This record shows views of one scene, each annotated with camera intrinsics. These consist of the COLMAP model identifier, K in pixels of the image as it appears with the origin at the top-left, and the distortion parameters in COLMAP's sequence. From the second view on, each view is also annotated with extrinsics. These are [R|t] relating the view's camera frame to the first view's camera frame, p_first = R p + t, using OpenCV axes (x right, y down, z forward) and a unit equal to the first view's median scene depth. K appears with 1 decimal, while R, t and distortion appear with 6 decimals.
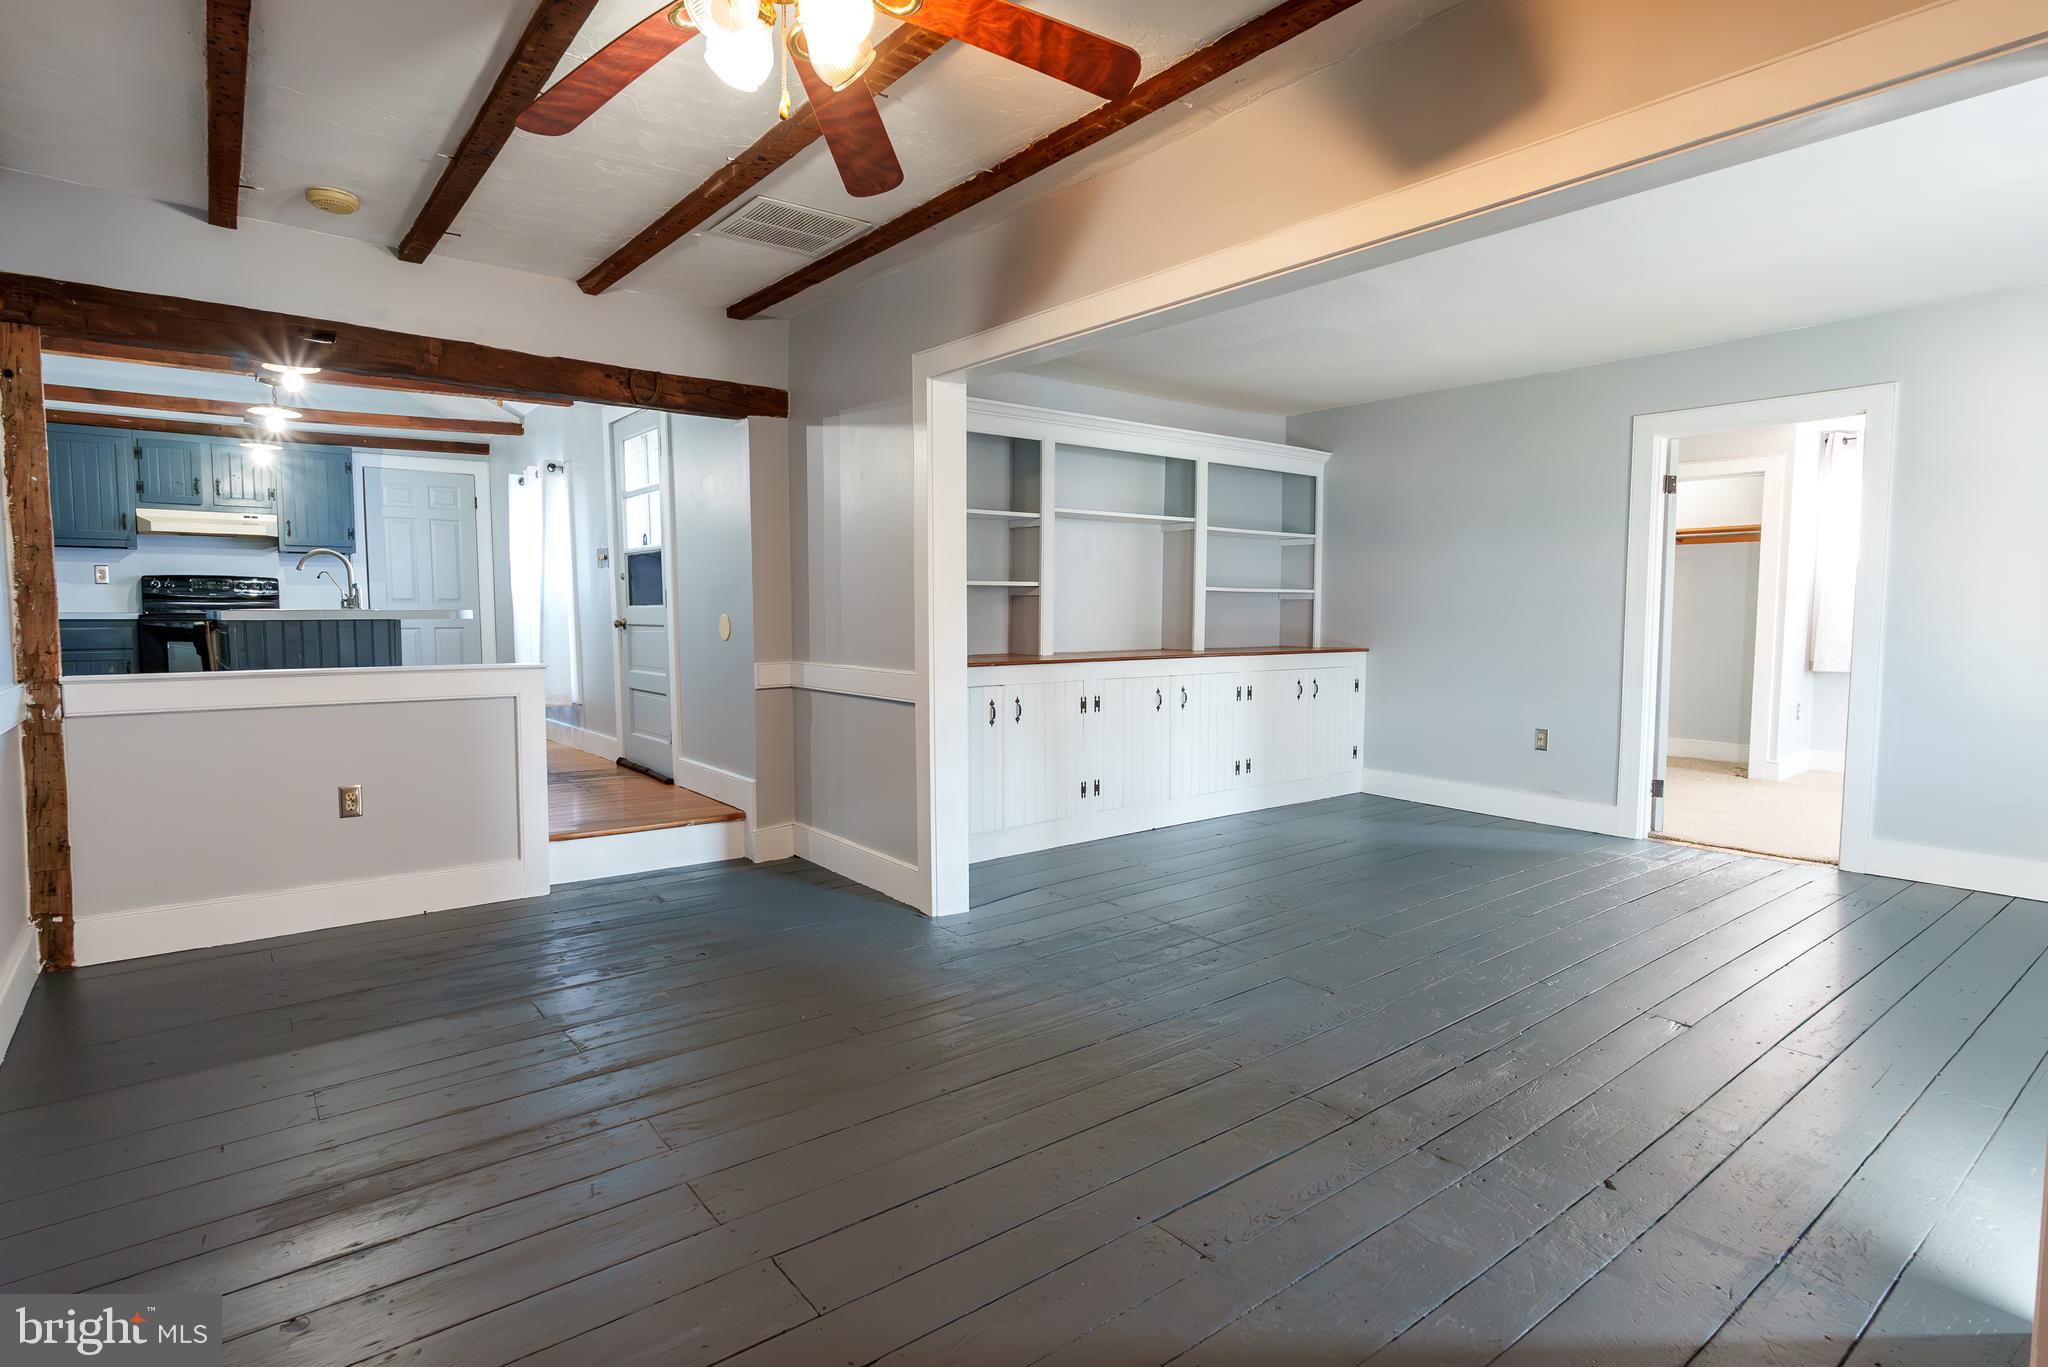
lens RADIAL K [[1038.2, 0, 1024.0], [0, 1038.2, 683.5], [0, 0, 1]] dist [-0.003587, -0.000629]
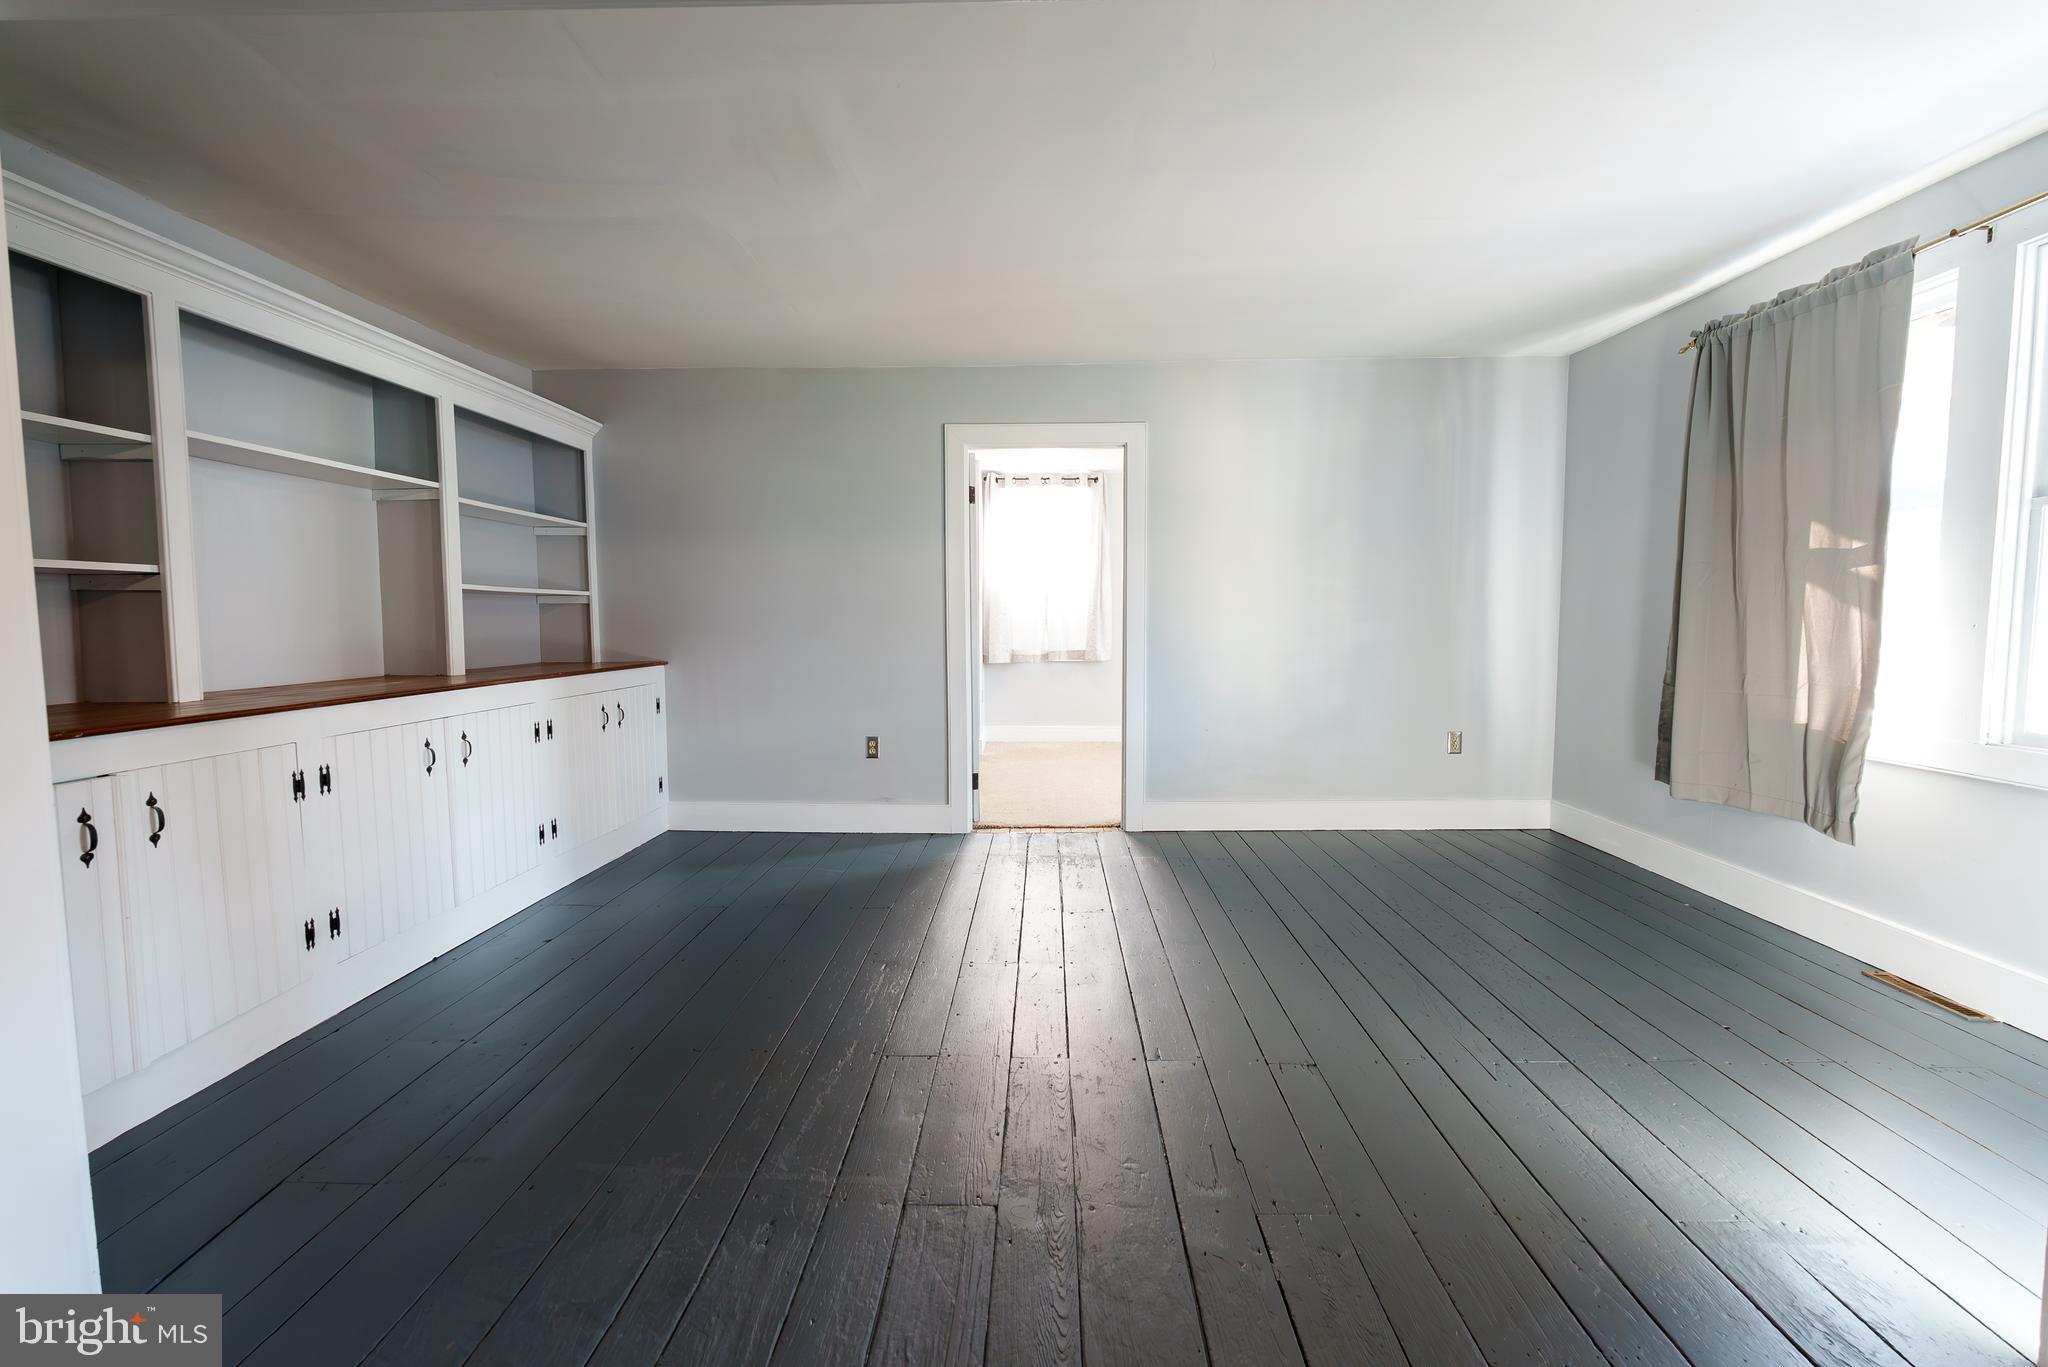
lens RADIAL K [[903.9, 0, 1024.0], [0, 903.9, 683.5], [0, 0, 1]] dist [-0.002344, 0.000057]
pose [[0.637347, -0.063024, 0.767995, -0.058298], [0.061439, 0.997633, 0.030882, -0.023299], [-0.768124, 0.027503, 0.639710, 0.345314]]
